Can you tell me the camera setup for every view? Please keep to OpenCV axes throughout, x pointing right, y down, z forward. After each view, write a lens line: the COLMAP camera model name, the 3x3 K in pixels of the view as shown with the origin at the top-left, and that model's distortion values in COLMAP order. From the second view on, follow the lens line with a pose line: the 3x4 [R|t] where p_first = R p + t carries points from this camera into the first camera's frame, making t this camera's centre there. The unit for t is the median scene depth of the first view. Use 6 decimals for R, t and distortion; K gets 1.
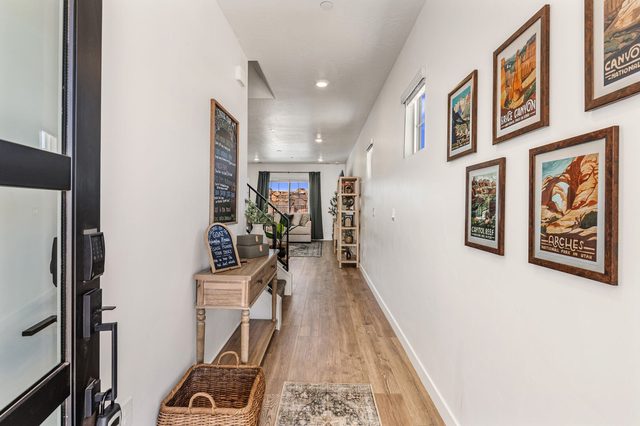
lens RADIAL K [[316.0, 0, 319.1], [0, 316.0, 205.7], [0, 0, 1]] dist [-0.001199, -0.000687]
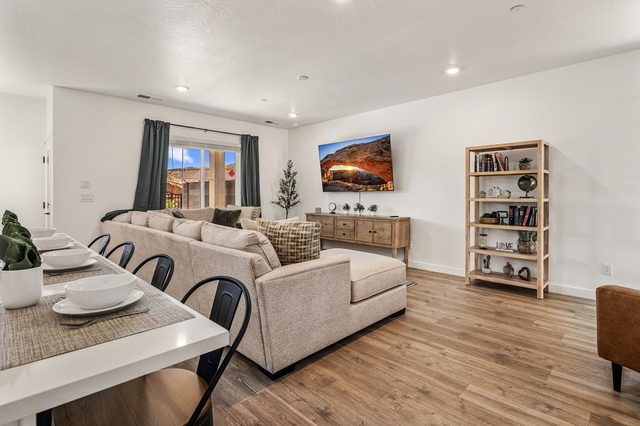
lens RADIAL K [[320.3, 0, 322.7], [0, 320.3, 198.3], [0, 0, 1]] dist [-0.018246, -0.000058]
pose [[0.686356, -0.013332, 0.727144, -0.618199], [0.006394, 0.999904, 0.012298, 0.005466], [-0.727238, -0.003791, 0.686375, 0.868685]]
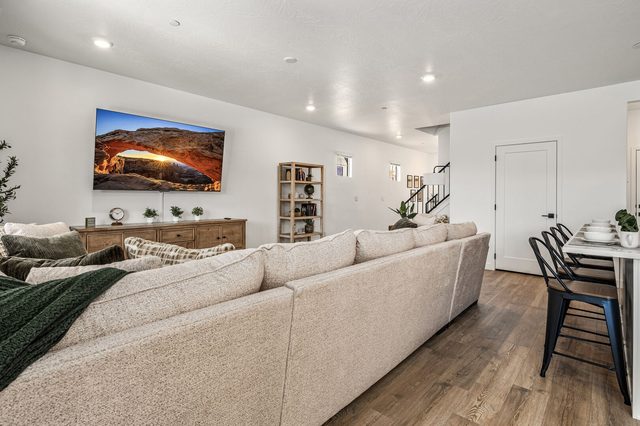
lens RADIAL K [[320.3, 0, 322.7], [0, 320.3, 198.3], [0, 0, 1]] dist [-0.018246, -0.000058]
pose [[-0.760755, -0.006387, 0.649007, -0.573035], [-0.003683, 0.999978, 0.005524, 0.007869], [-0.649028, 0.001812, -0.760762, 1.720149]]
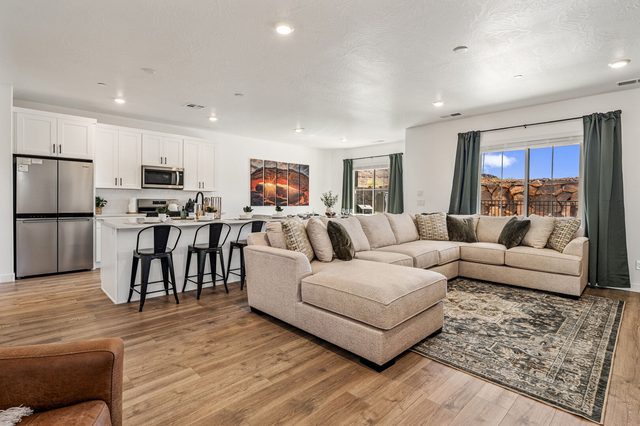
lens RADIAL K [[316.0, 0, 319.1], [0, 316.0, 205.7], [0, 0, 1]] dist [-0.001199, -0.000687]
pose [[0.706640, 0.011504, -0.707479, 0.028694], [-0.004592, 0.999921, 0.011672, 0.008490], [0.707558, -0.004999, 0.706638, 0.831194]]
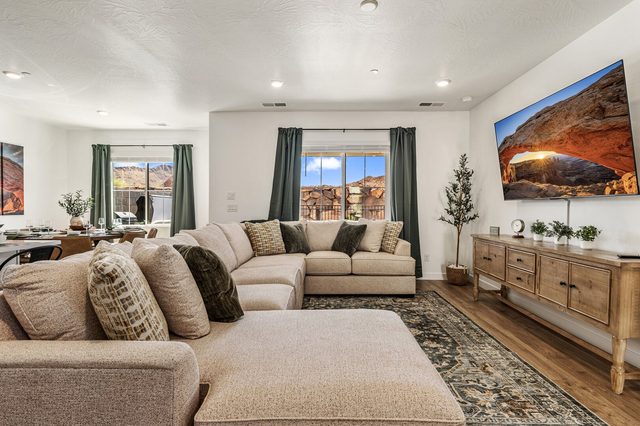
lens RADIAL K [[316.0, 0, 319.1], [0, 316.0, 205.7], [0, 0, 1]] dist [-0.001199, -0.000687]
pose [[0.999949, -0.004898, 0.008833, -0.240974], [0.004939, 0.999977, -0.004702, 0.008501], [-0.008810, 0.004745, 0.999950, 0.965184]]
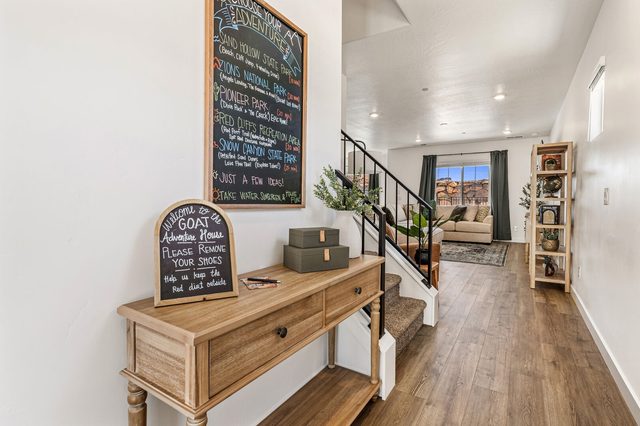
lens RADIAL K [[316.0, 0, 319.1], [0, 316.0, 205.7], [0, 0, 1]] dist [-0.001199, -0.000687]
pose [[0.850241, 0.009697, -0.526304, 0.033278], [-0.000114, 0.999834, 0.018236, 0.018550], [0.526393, -0.015445, 0.850101, 0.231539]]
